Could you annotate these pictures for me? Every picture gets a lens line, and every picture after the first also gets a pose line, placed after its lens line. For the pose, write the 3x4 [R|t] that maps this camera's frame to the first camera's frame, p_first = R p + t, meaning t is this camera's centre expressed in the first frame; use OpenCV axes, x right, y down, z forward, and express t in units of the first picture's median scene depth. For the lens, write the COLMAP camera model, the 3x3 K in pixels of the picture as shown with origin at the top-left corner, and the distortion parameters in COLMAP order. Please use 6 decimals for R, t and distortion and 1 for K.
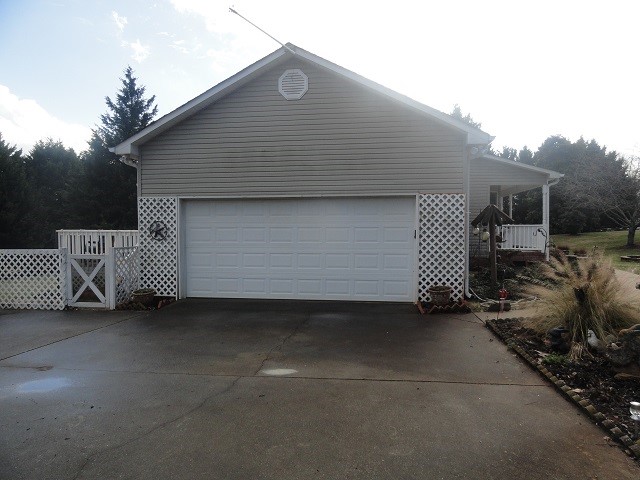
lens RADIAL K [[446.5, 0, 320.0], [0, 446.5, 239.5], [0, 0, 1]] dist [0.008031, 0.003125]
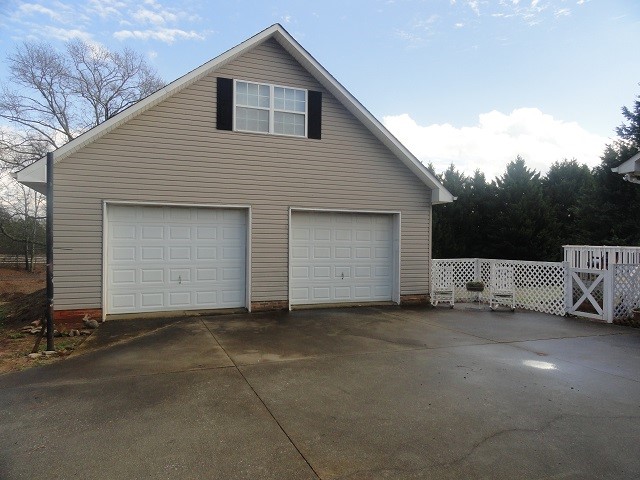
lens RADIAL K [[446.5, 0, 319.4], [0, 446.5, 240.8], [0, 0, 1]] dist [0.008031, 0.003125]
pose [[0.501983, 0.007945, -0.864841, 0.086025], [-0.032323, 0.999432, -0.009579, -0.003181], [0.864273, 0.032763, 0.501955, -0.102587]]
